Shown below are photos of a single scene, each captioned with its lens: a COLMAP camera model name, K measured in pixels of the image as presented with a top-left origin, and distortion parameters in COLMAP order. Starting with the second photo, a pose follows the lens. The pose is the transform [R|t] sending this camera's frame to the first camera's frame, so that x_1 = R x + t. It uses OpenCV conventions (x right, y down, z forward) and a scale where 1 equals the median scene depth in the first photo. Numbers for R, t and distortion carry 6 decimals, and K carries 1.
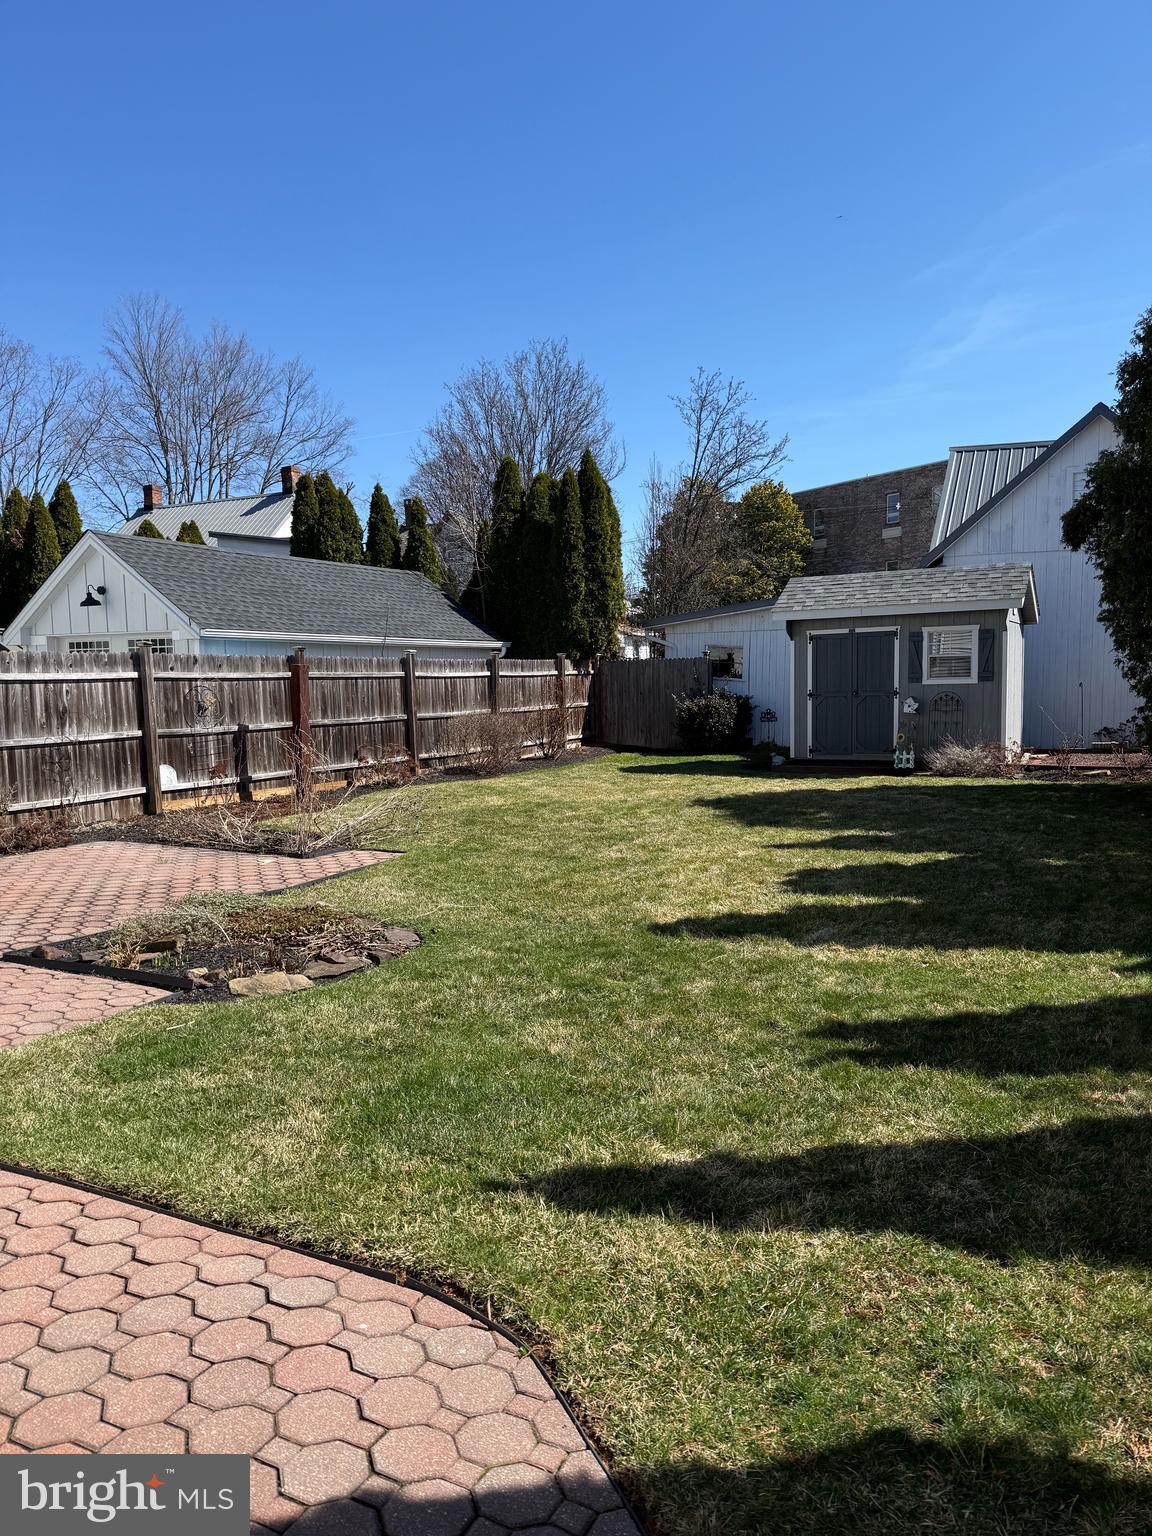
lens RADIAL K [[1096.1, 0, 582.3], [0, 1096.1, 772.8], [0, 0, 1]] dist [0.155529, -0.328299]
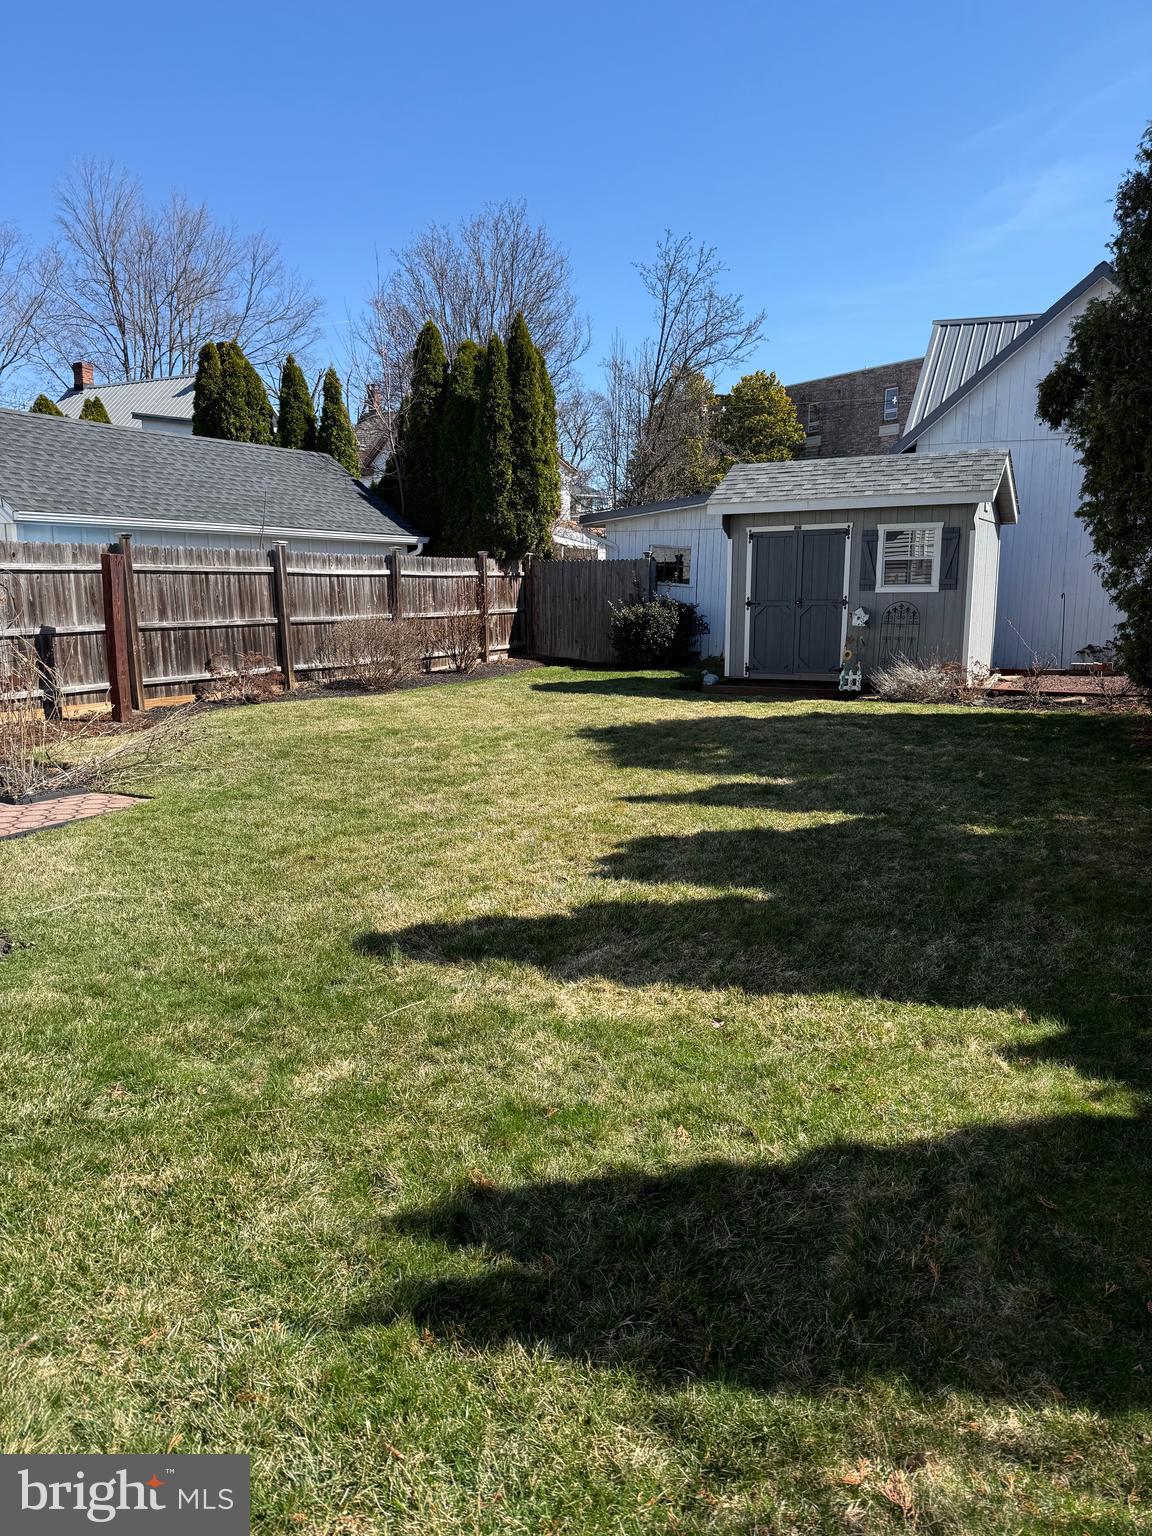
lens RADIAL K [[1096.1, 0, 582.3], [0, 1096.1, 772.8], [0, 0, 1]] dist [0.155529, -0.328299]
pose [[0.999872, 0.016016, 0.000488, 0.082402], [-0.016001, 0.996384, 0.083444, -0.008955], [0.000851, -0.083441, 0.996512, 0.135790]]
